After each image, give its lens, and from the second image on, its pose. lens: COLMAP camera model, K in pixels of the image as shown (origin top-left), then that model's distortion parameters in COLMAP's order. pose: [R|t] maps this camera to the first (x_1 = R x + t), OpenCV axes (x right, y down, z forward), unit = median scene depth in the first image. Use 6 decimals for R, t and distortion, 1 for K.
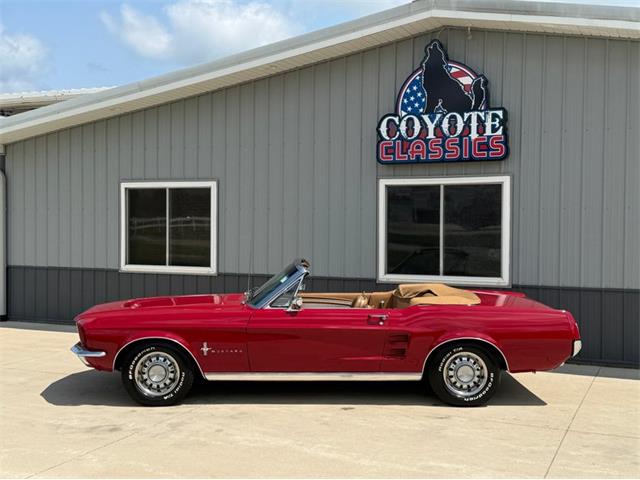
lens RADIAL K [[795.6, 0, 316.5], [0, 795.6, 243.9], [0, 0, 1]] dist [0.149403, 0.000000]
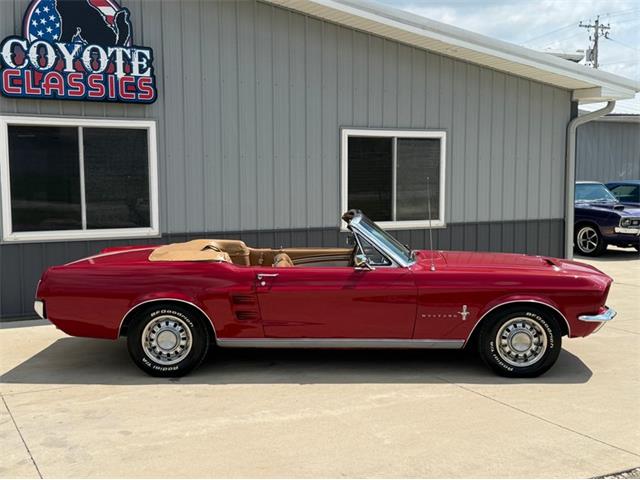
lens RADIAL K [[847.6, 0, 333.0], [0, 847.6, 233.7], [0, 0, 1]] dist [0.102064, 0.000000]
pose [[0.600545, -0.067188, 0.796763, -0.443473], [0.025493, 0.997566, 0.064907, -0.010415], [-0.799185, -0.018668, 0.600796, 0.214214]]
